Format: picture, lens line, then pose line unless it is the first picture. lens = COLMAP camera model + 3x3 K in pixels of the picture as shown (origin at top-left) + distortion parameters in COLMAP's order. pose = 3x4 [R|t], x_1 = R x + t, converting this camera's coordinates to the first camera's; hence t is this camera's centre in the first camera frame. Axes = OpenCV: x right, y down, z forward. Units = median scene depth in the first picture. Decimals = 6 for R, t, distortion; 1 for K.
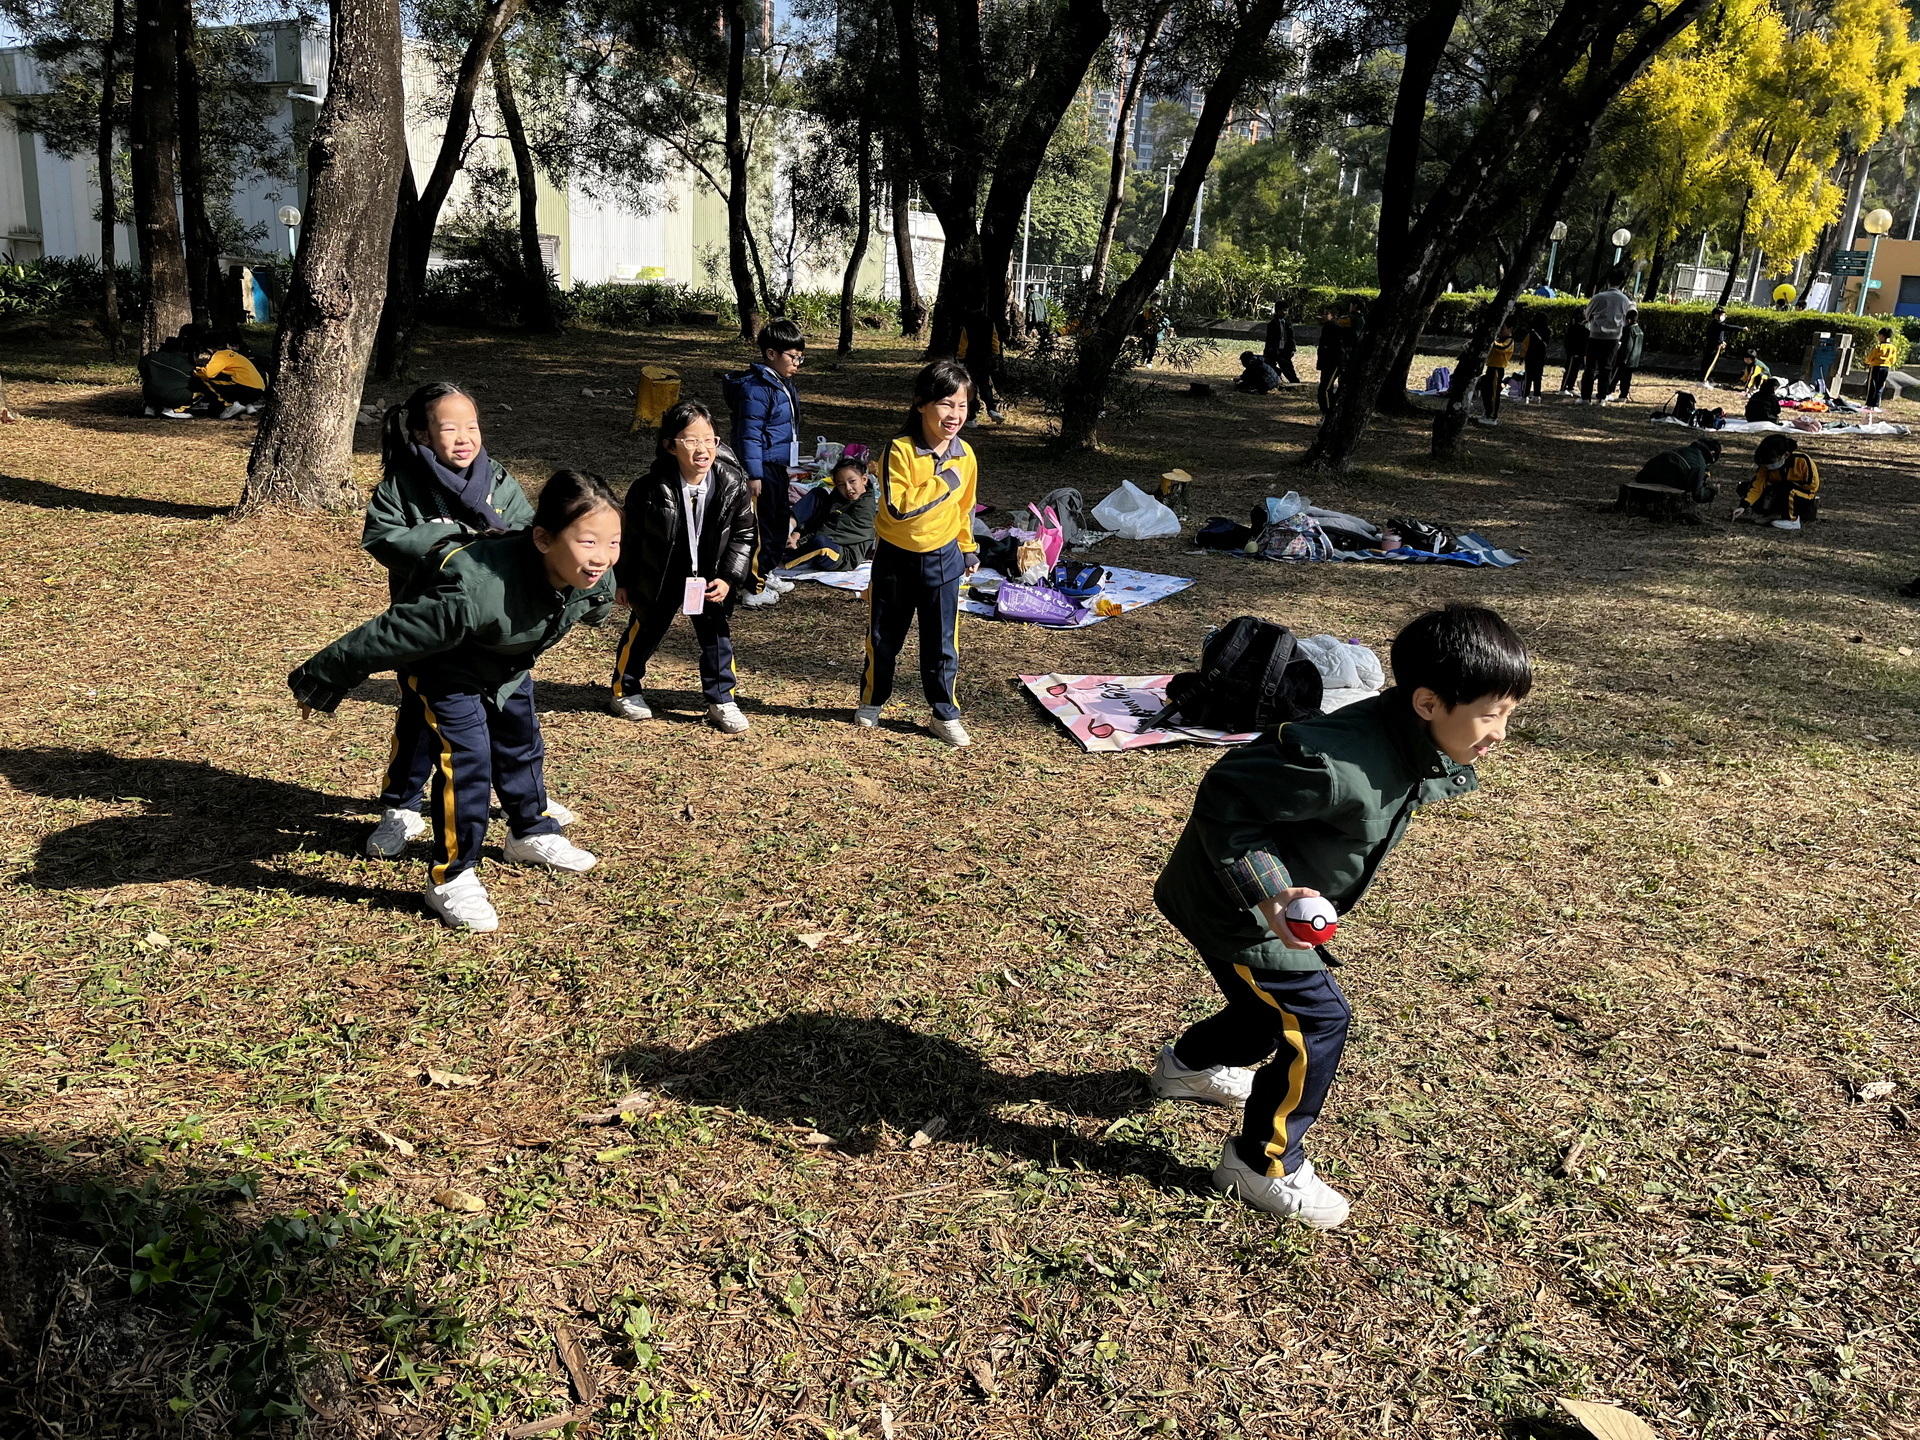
lens RADIAL K [[1450.9, 0, 956.8], [0, 1450.9, 712.8], [0, 0, 1]] dist [0.004512, -0.002904]
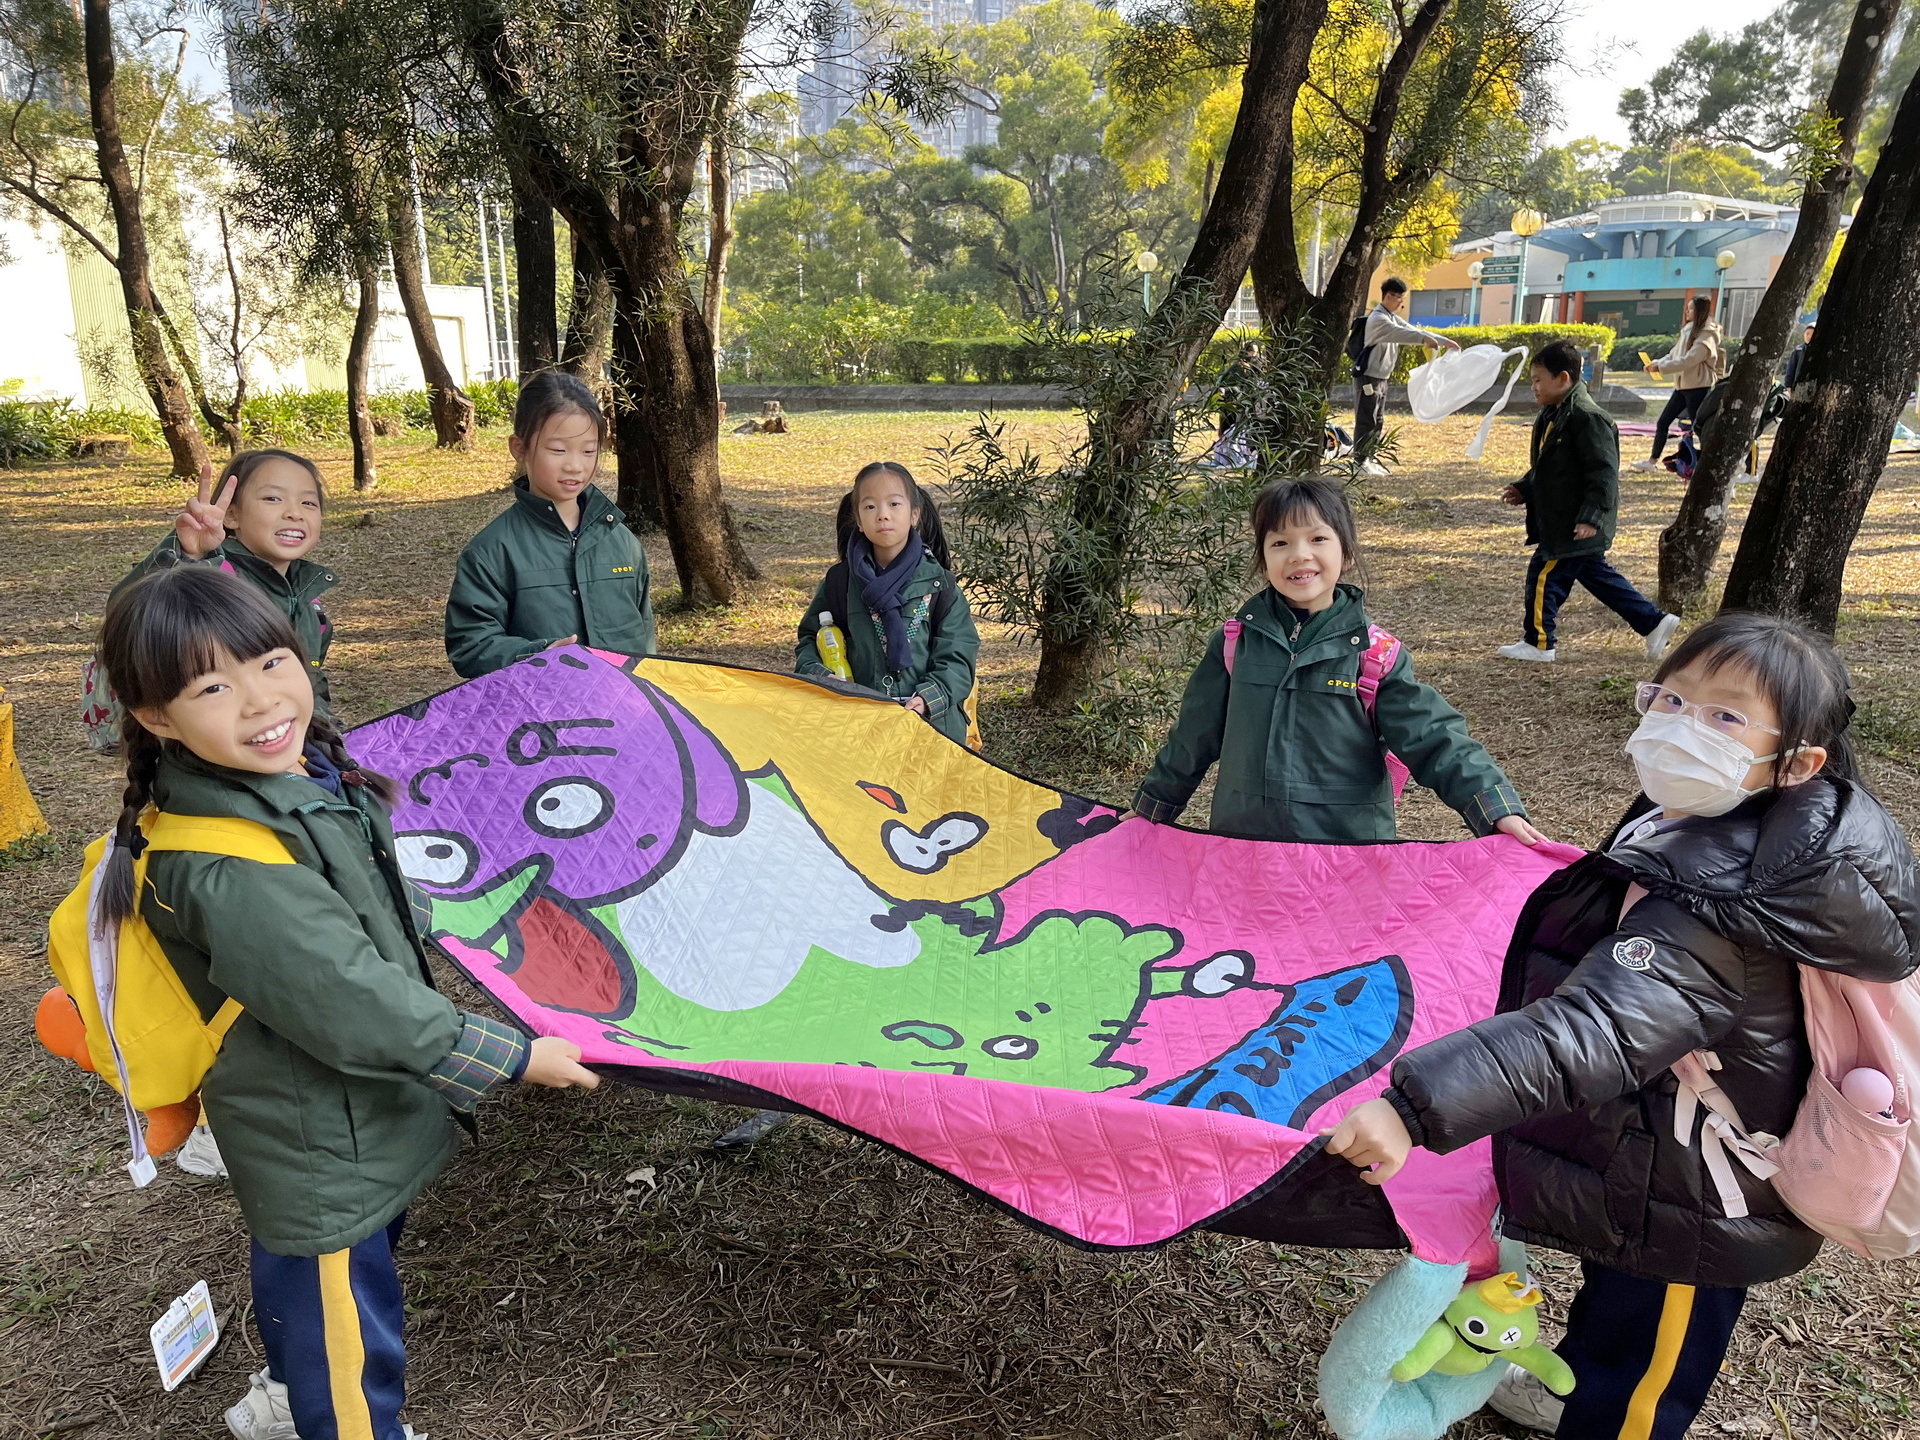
lens RADIAL K [[1450.9, 0, 958.2], [0, 1450.9, 735.0], [0, 0, 1]] dist [0.004512, -0.002904]
pose [[0.940844, -0.152625, 0.302519, -0.032265], [0.161813, 0.986807, -0.005386, -0.079695], [-0.297706, 0.054018, 0.953128, 0.275304]]
